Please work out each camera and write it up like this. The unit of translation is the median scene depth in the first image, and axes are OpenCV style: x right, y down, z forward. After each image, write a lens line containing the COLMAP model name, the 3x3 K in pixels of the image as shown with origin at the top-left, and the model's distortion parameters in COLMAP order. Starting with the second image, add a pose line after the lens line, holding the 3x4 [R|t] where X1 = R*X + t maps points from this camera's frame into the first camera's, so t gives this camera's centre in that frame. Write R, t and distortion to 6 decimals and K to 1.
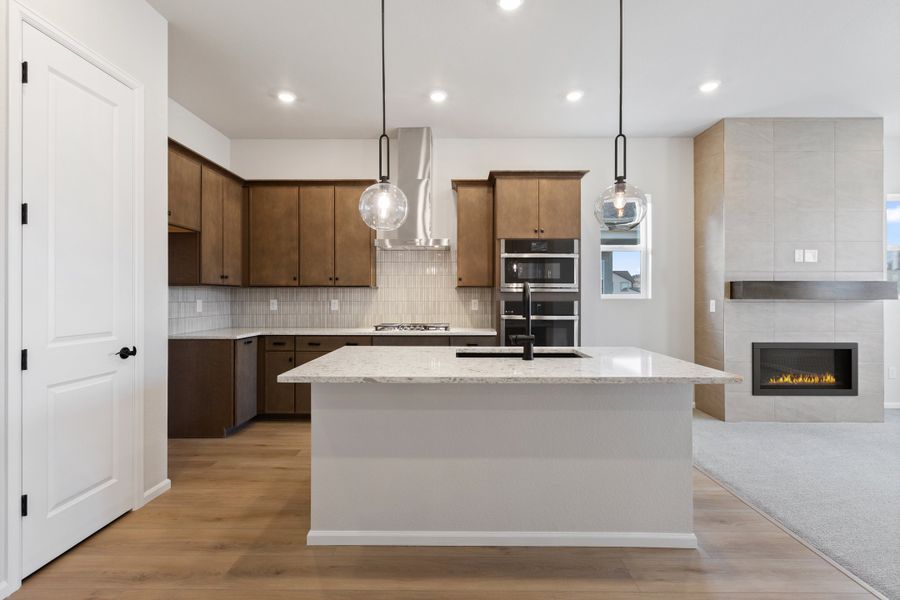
lens RADIAL K [[412.6, 0, 450.2], [0, 412.6, 296.6], [0, 0, 1]] dist [0.000634, 0.000821]
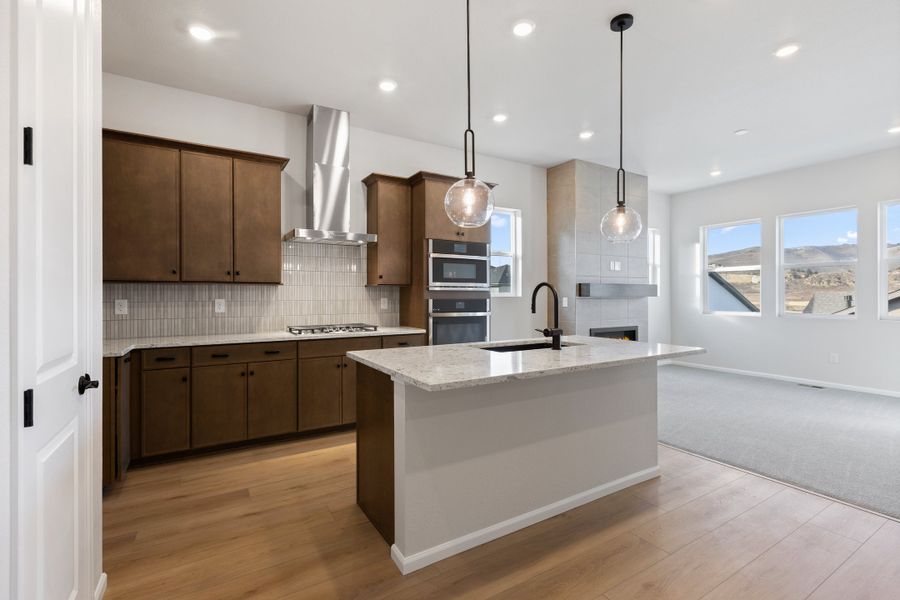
lens RADIAL K [[412.6, 0, 452.1], [0, 412.6, 295.3], [0, 0, 1]] dist [0.000634, 0.000821]
pose [[0.847022, -0.001941, 0.531554, -0.368437], [0.001745, 0.999998, 0.000871, 0.000184], [-0.531555, 0.000190, 0.847024, 0.097773]]
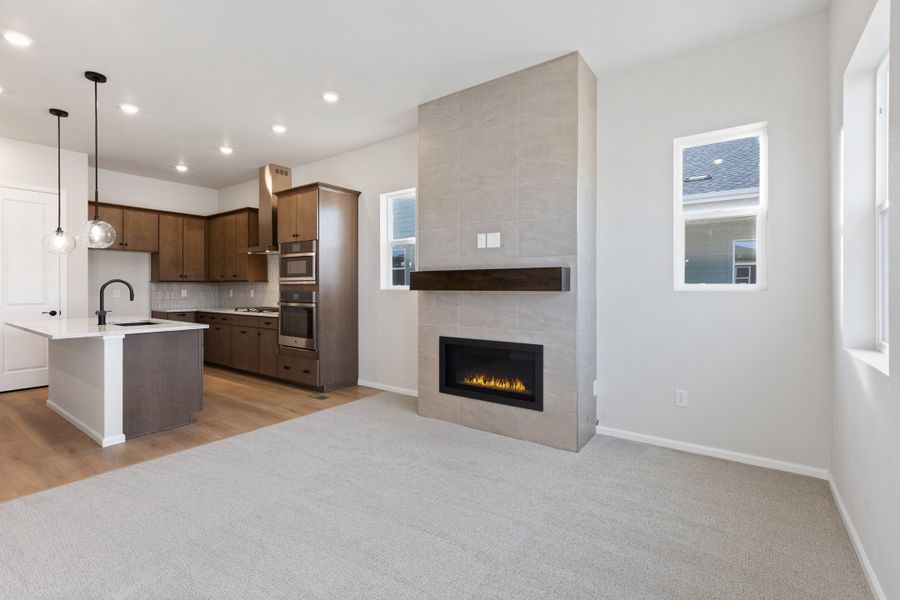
lens RADIAL K [[412.6, 0, 451.2], [0, 412.6, 289.2], [0, 0, 1]] dist [0.000634, 0.000821]
pose [[0.813438, 0.001428, -0.581649, 1.306317], [0.000529, 0.999995, 0.003194, 0.001010], [0.581651, -0.002906, 0.813433, 0.248826]]
